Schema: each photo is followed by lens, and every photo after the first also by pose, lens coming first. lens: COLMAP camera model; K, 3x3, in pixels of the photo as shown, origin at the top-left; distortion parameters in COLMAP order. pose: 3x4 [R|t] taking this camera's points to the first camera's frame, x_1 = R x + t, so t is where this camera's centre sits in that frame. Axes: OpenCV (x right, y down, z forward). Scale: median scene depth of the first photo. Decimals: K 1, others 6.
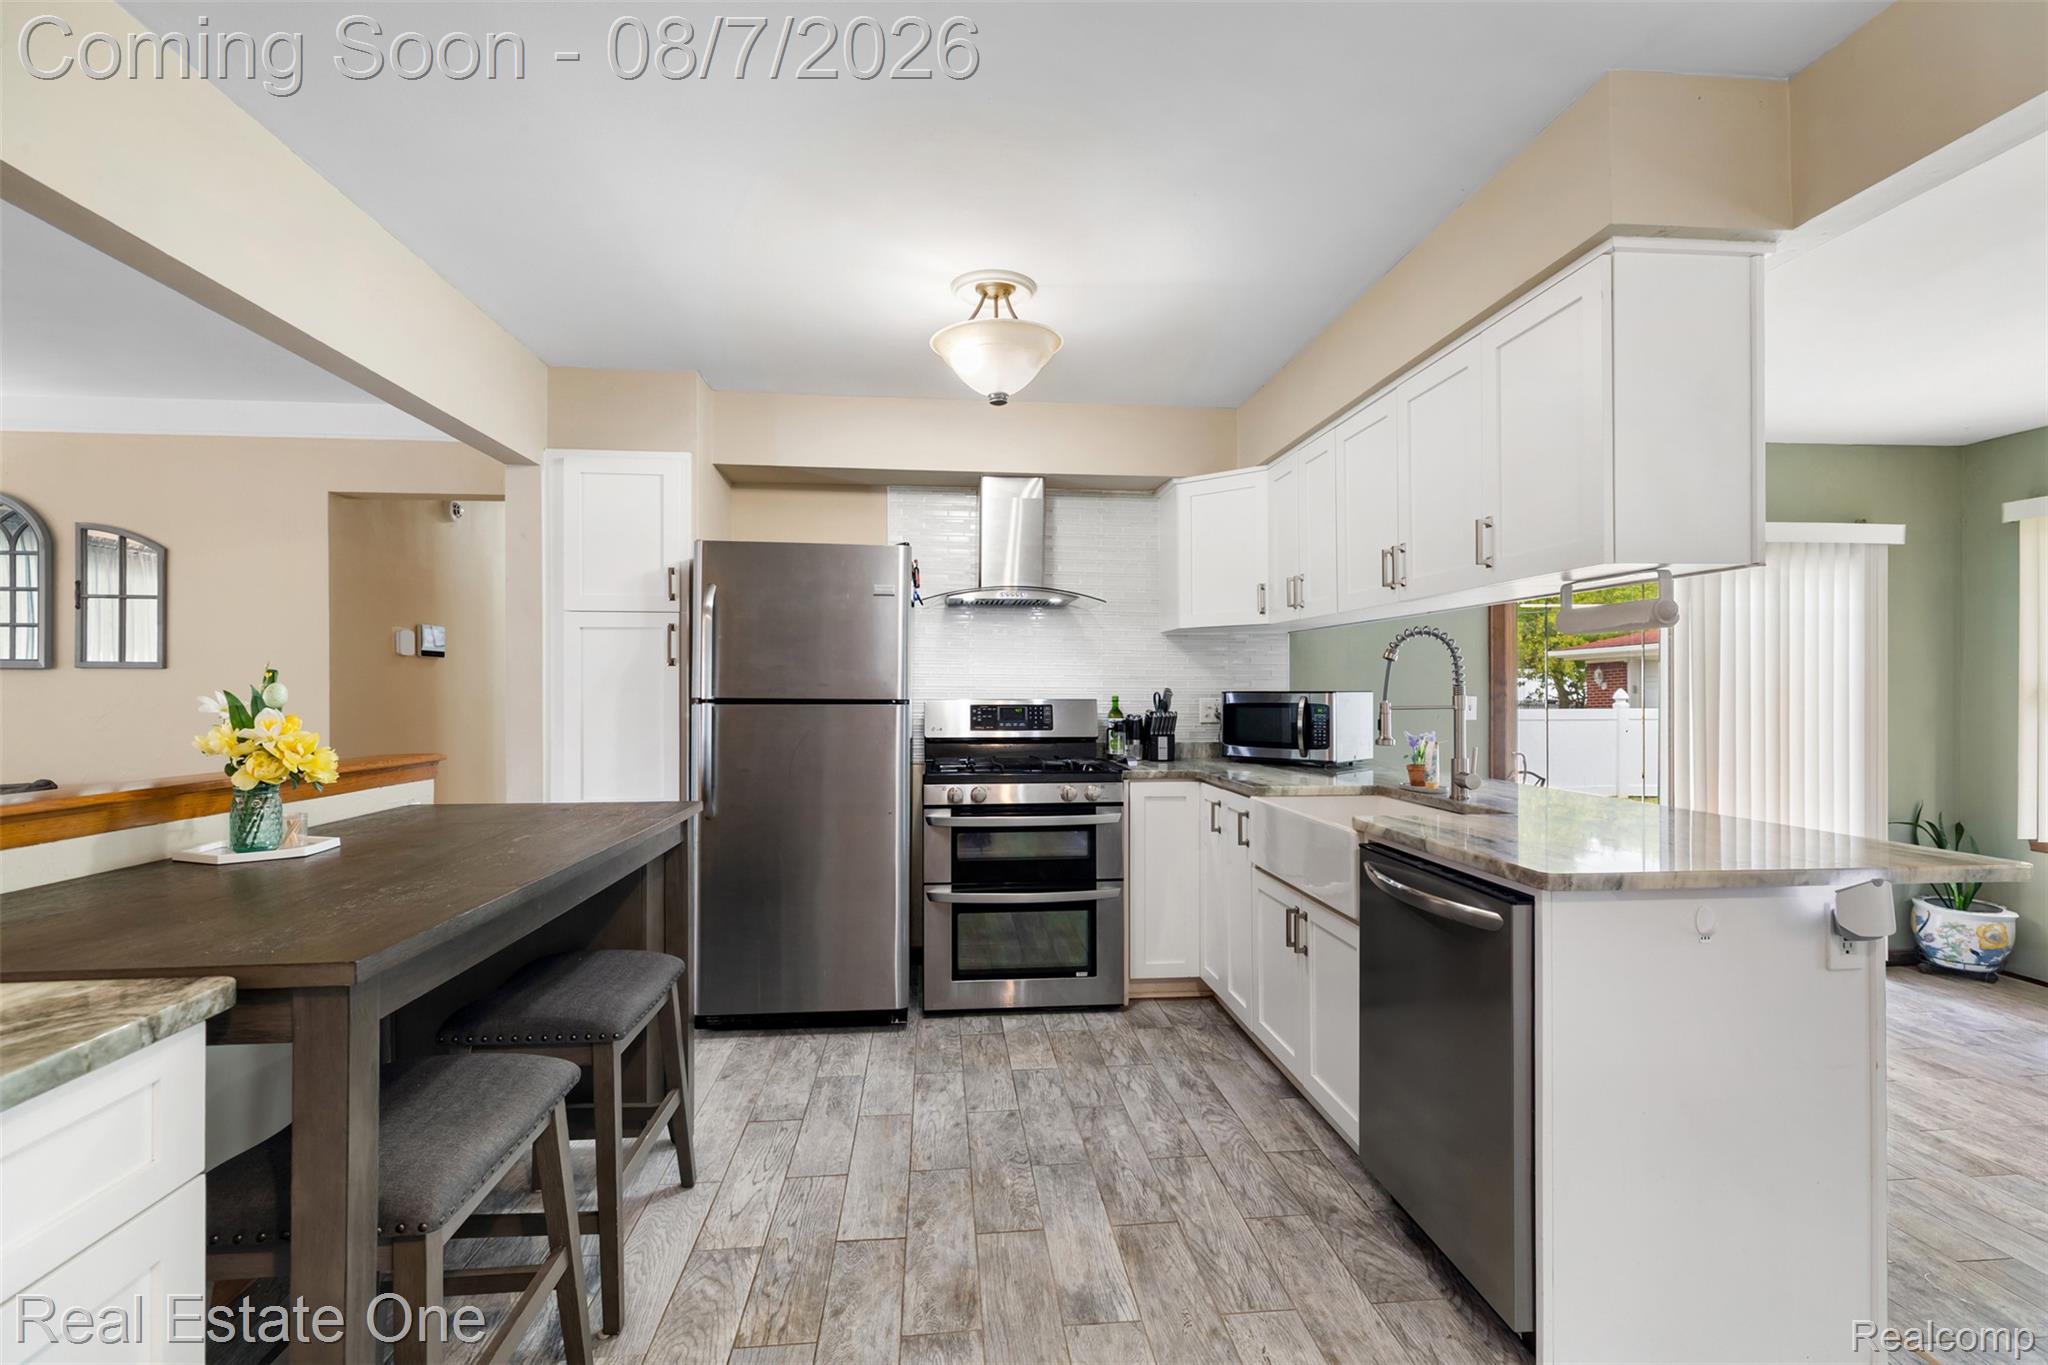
lens RADIAL K [[930.9, 0, 1030.8], [0, 930.9, 686.8], [0, 0, 1]] dist [0.010691, 0.000551]
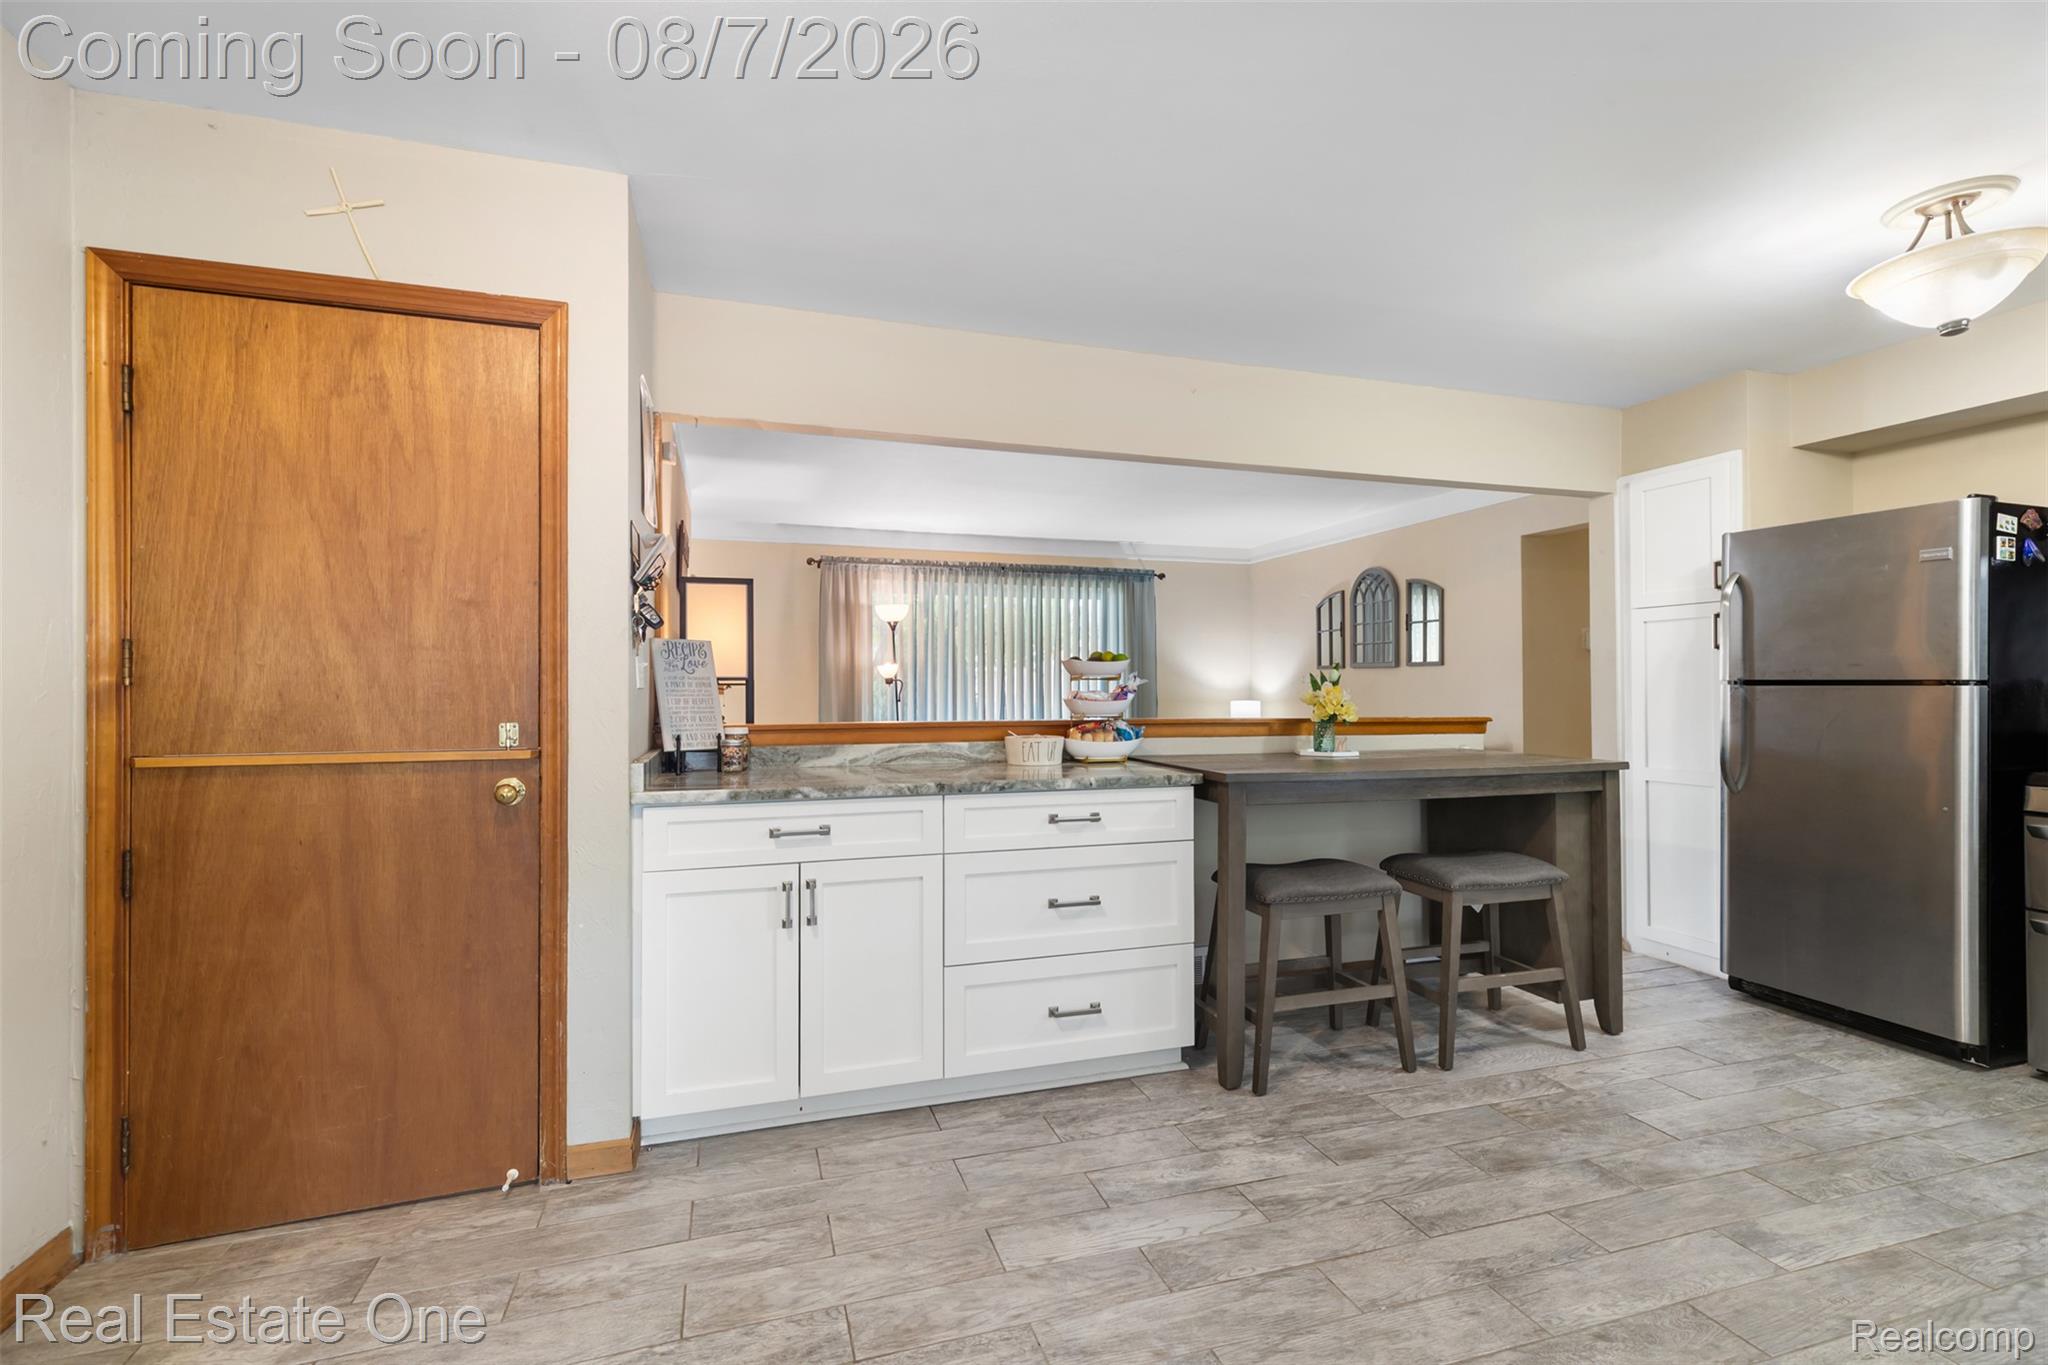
lens RADIAL K [[930.9, 0, 1015.1], [0, 930.9, 690.4], [0, 0, 1]] dist [0.010691, 0.000551]
pose [[0.202732, 0.003357, -0.979228, 0.606004], [0.002916, 0.999988, 0.004032, 0.019551], [0.979230, -0.003673, 0.202720, -0.027288]]
